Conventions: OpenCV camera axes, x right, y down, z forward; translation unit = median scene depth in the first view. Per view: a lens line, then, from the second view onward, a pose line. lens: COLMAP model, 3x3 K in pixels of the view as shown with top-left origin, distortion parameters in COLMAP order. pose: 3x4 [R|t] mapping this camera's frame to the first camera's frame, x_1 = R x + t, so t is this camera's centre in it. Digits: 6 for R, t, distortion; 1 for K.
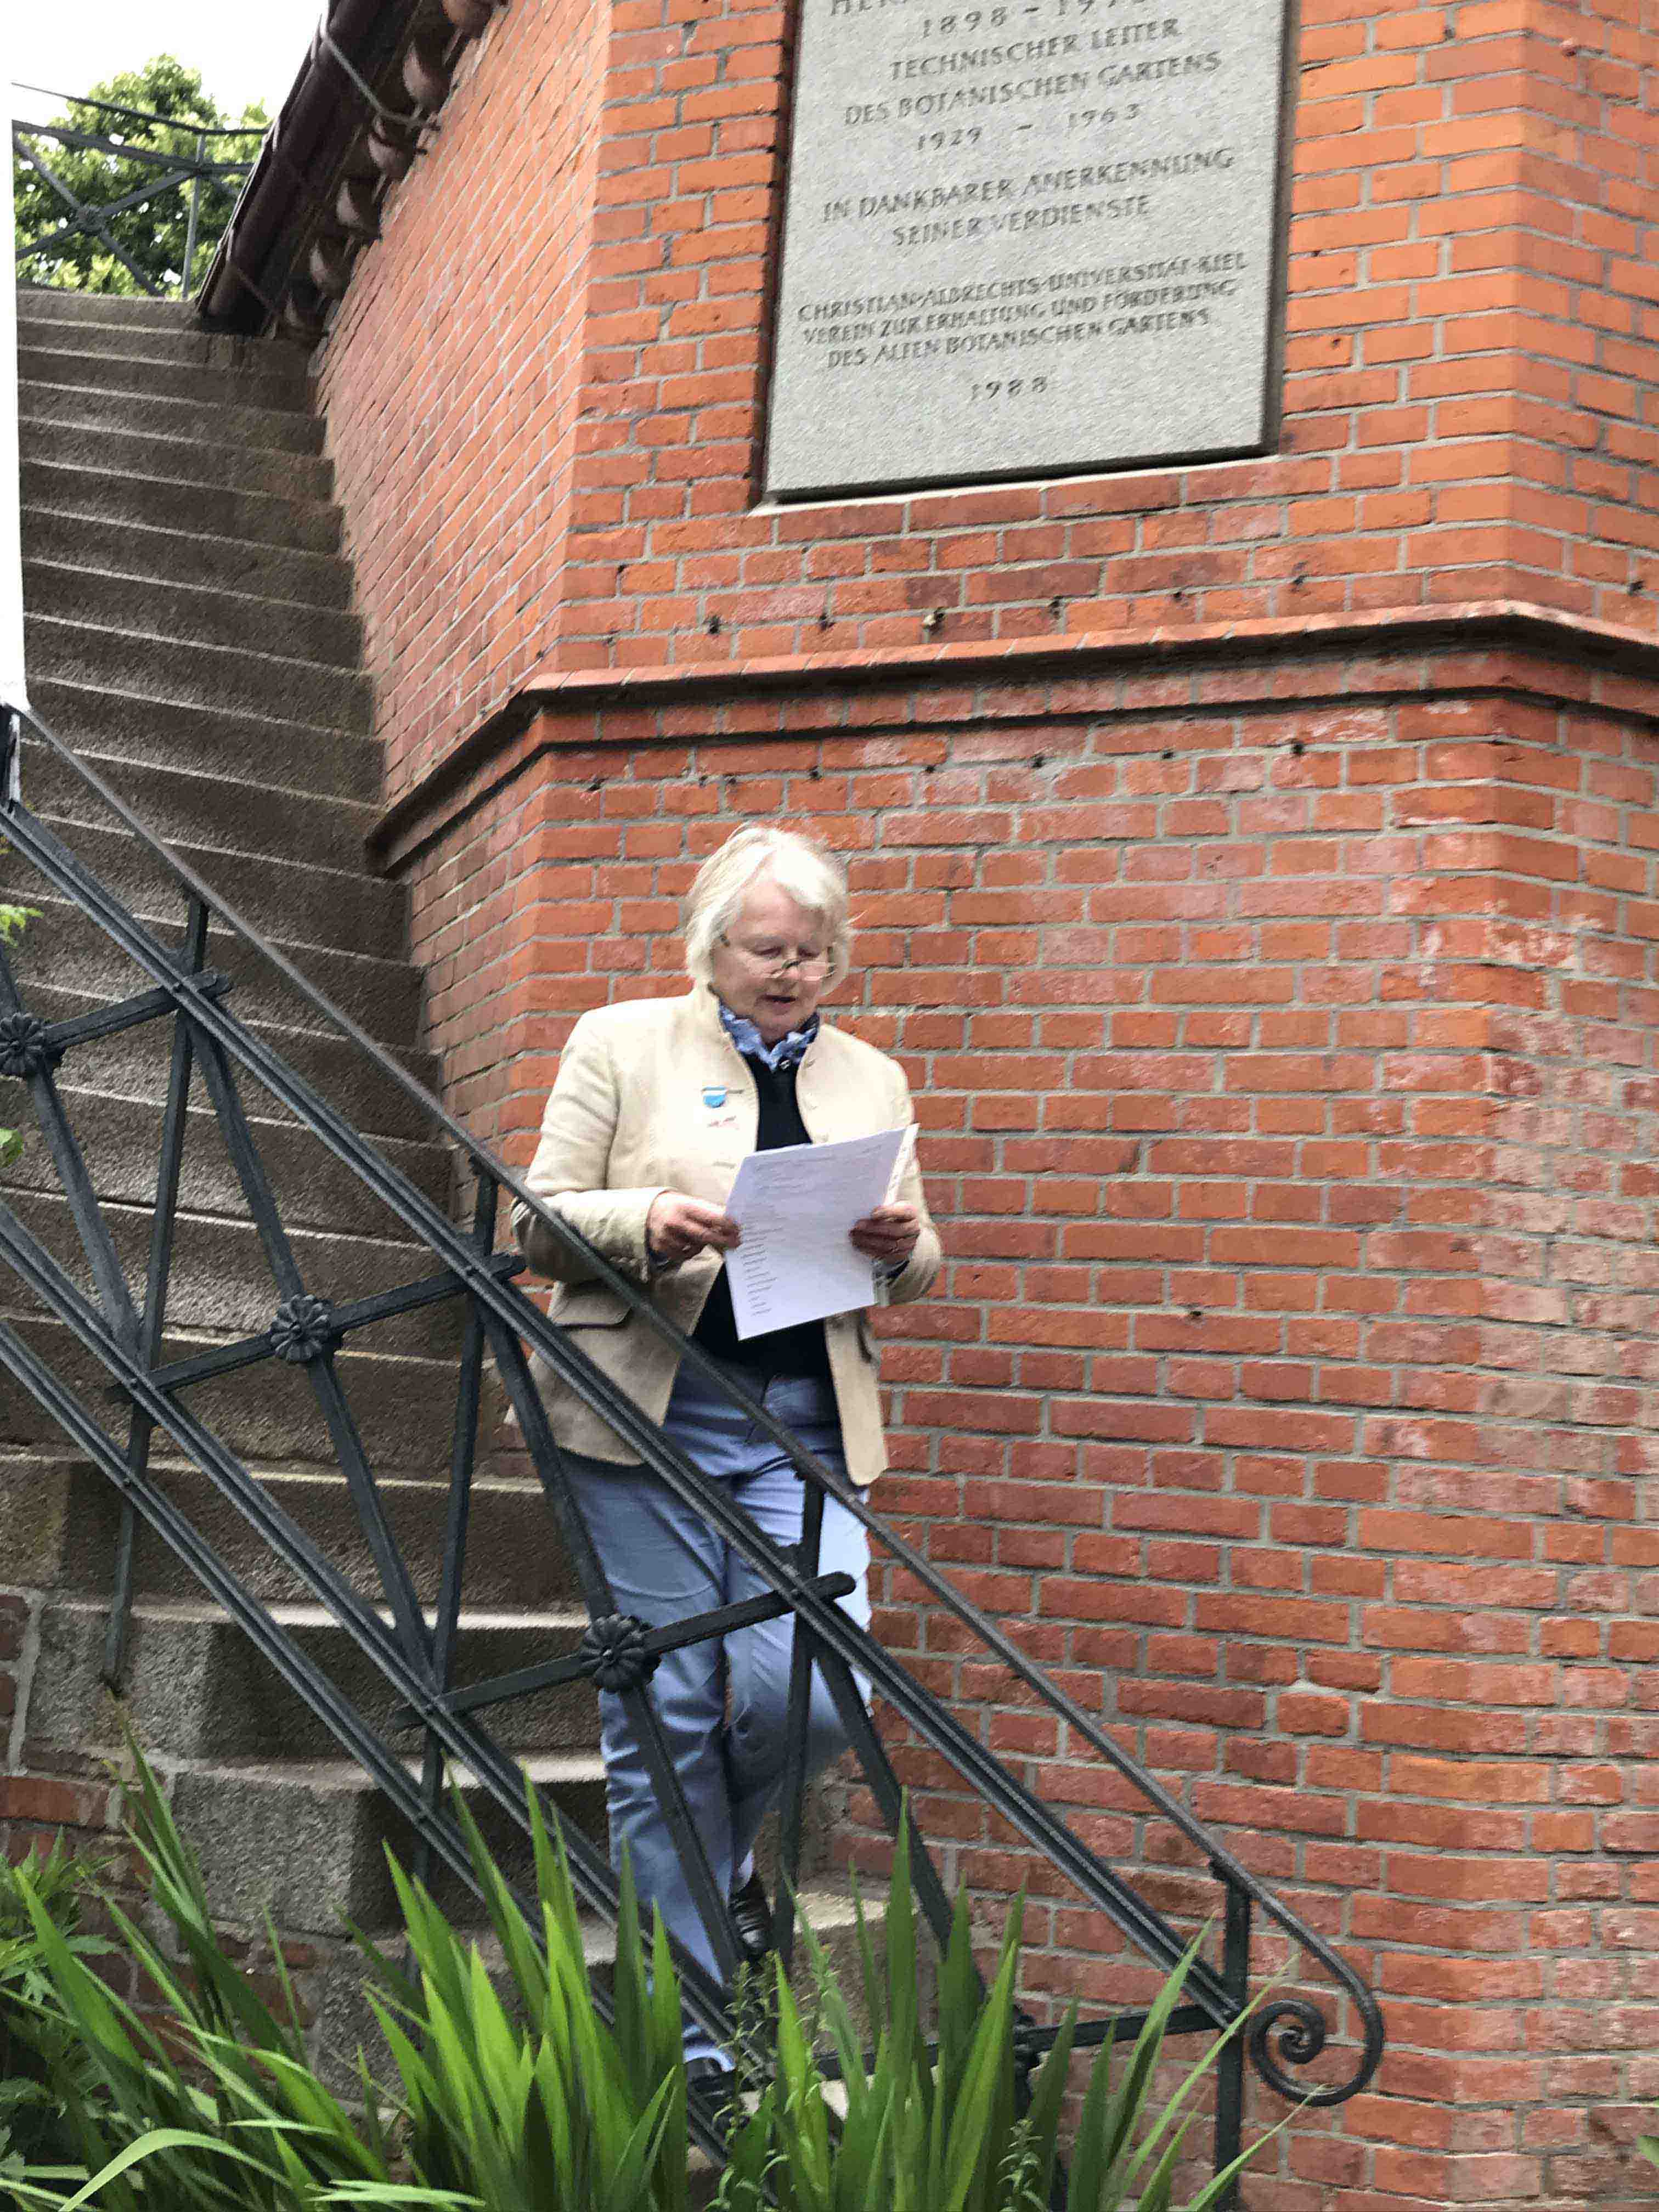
lens RADIAL K [[2546.4, 0, 829.5], [0, 2546.4, 1106.0], [0, 0, 1]] dist [0.171591, -0.548172]
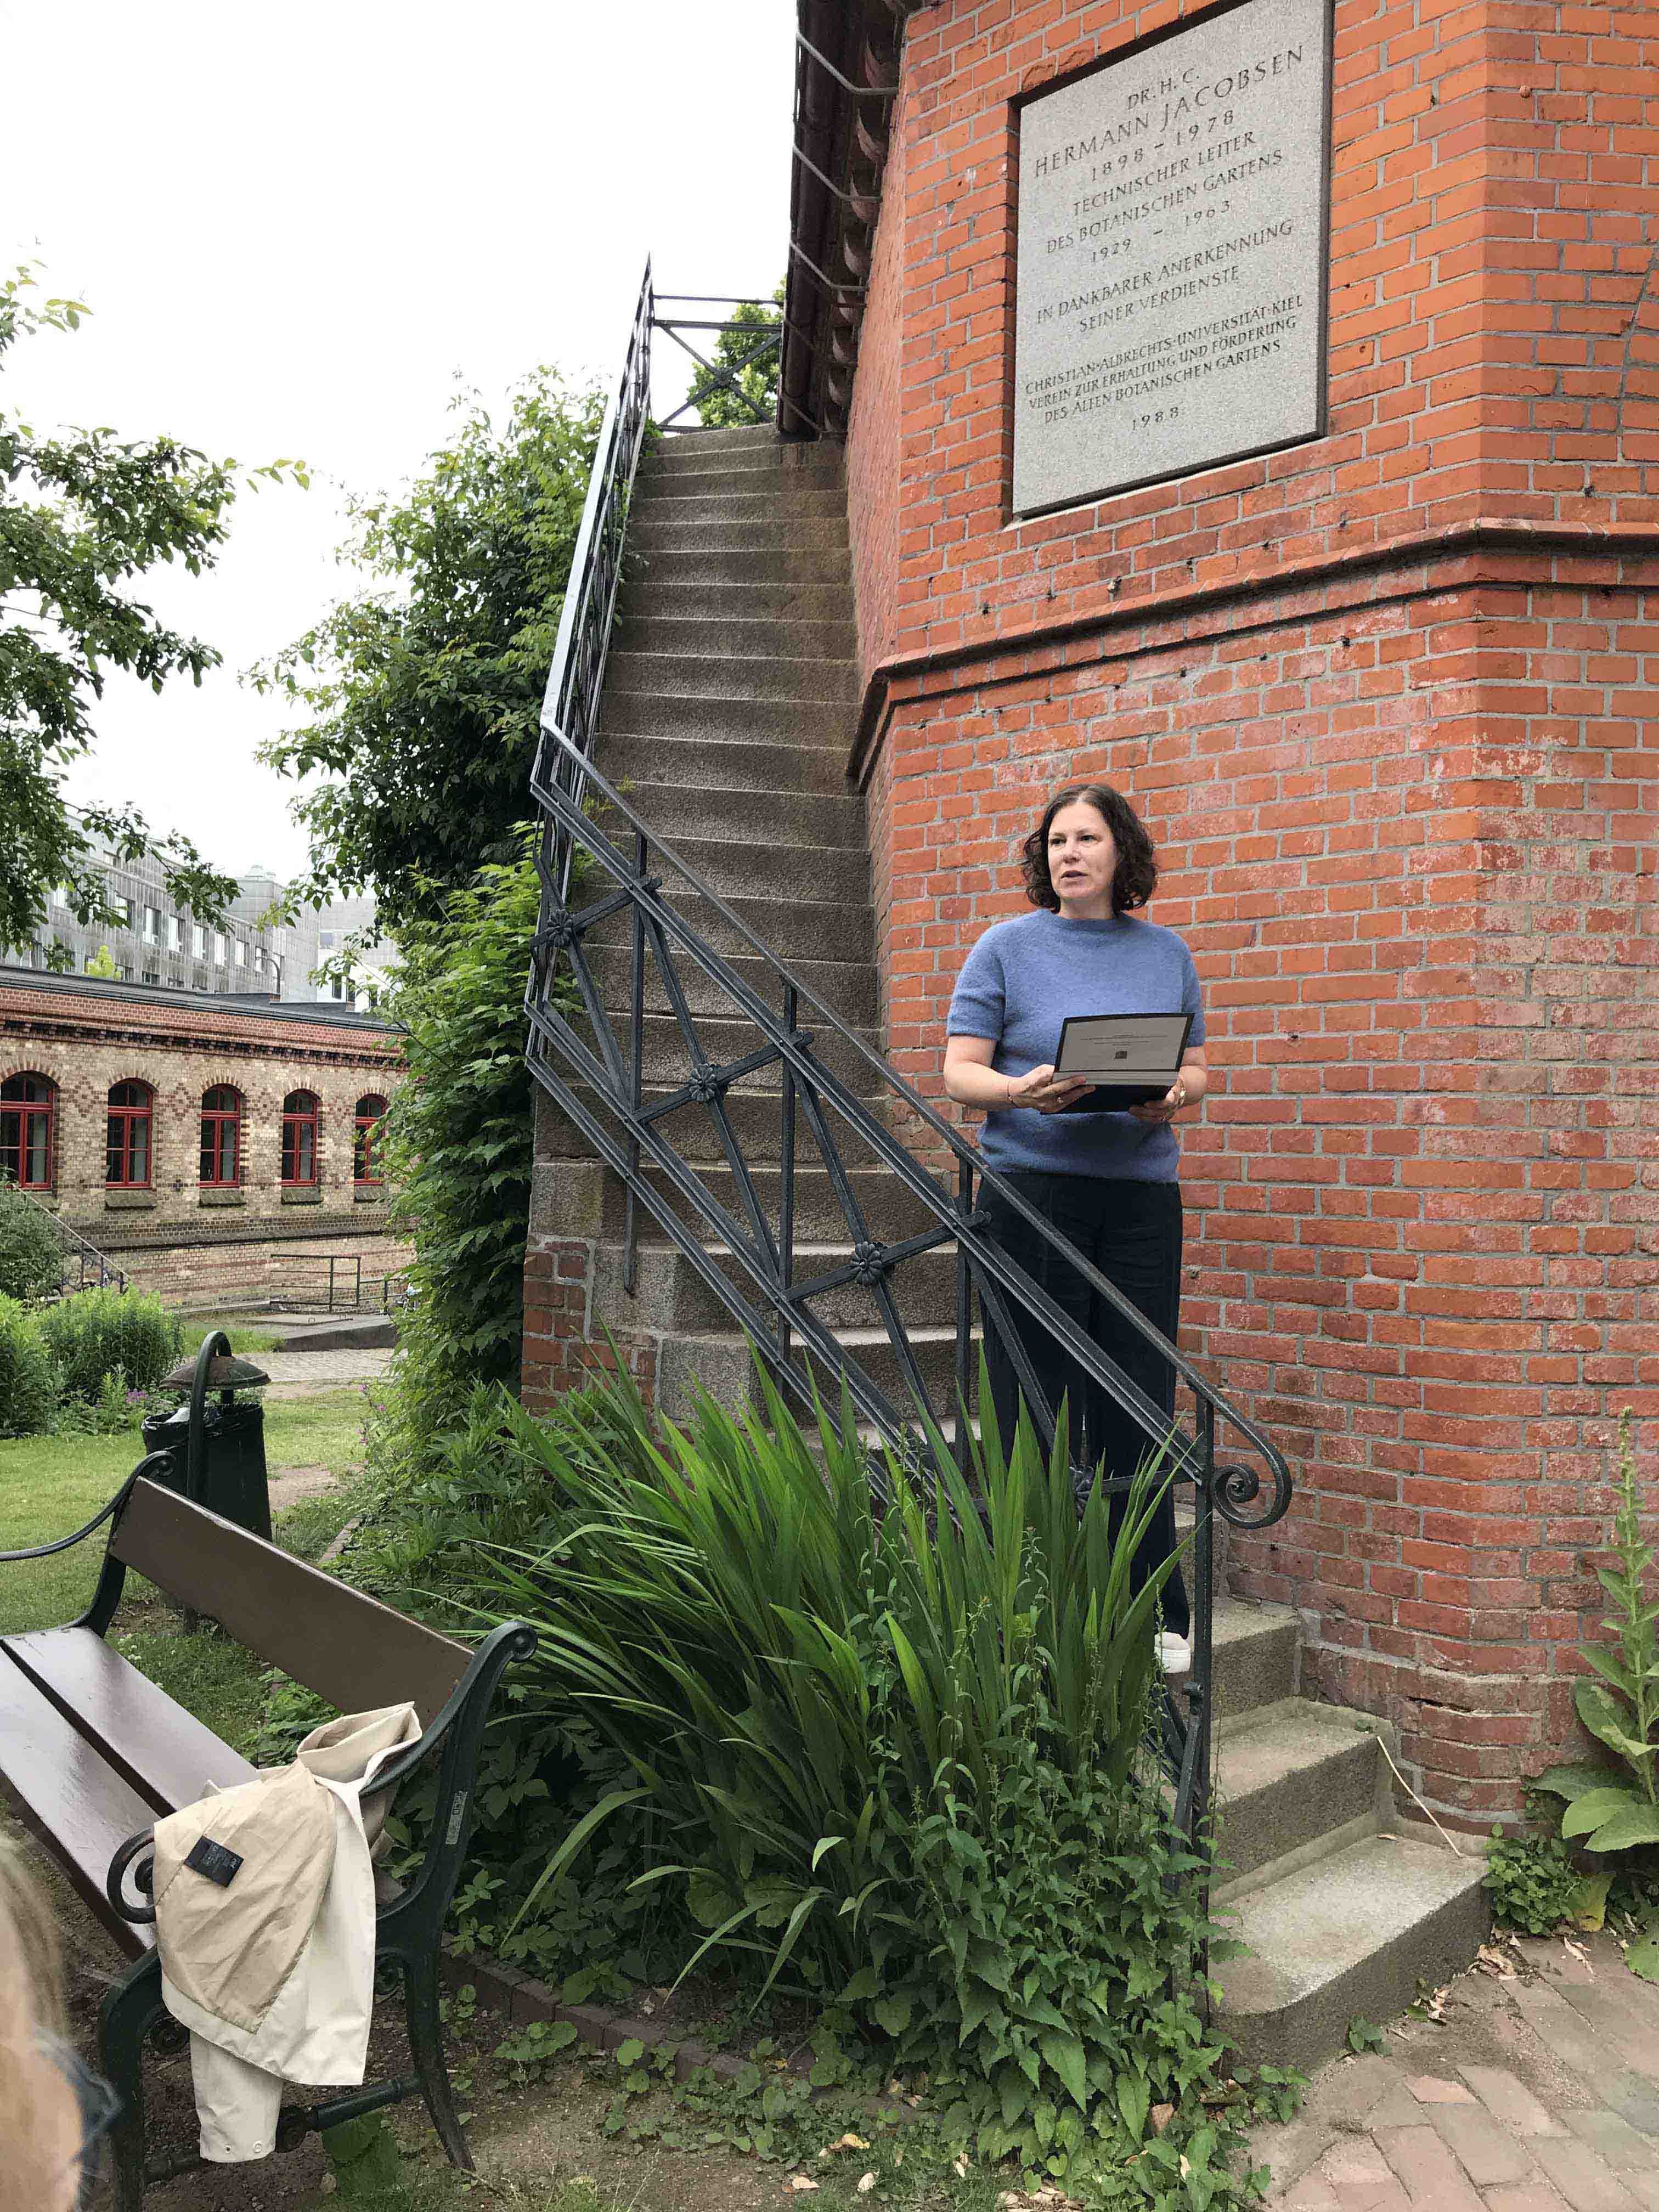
lens RADIAL K [[1750.4, 0, 829.5], [0, 1750.4, 1106.0], [0, 0, 1]] dist [0.010527, 0.004219]
pose [[0.945766, -0.055506, -0.320072, 0.211038], [0.087716, 0.992330, 0.087102, 0.008492], [0.312783, -0.110453, 0.943381, -0.053180]]
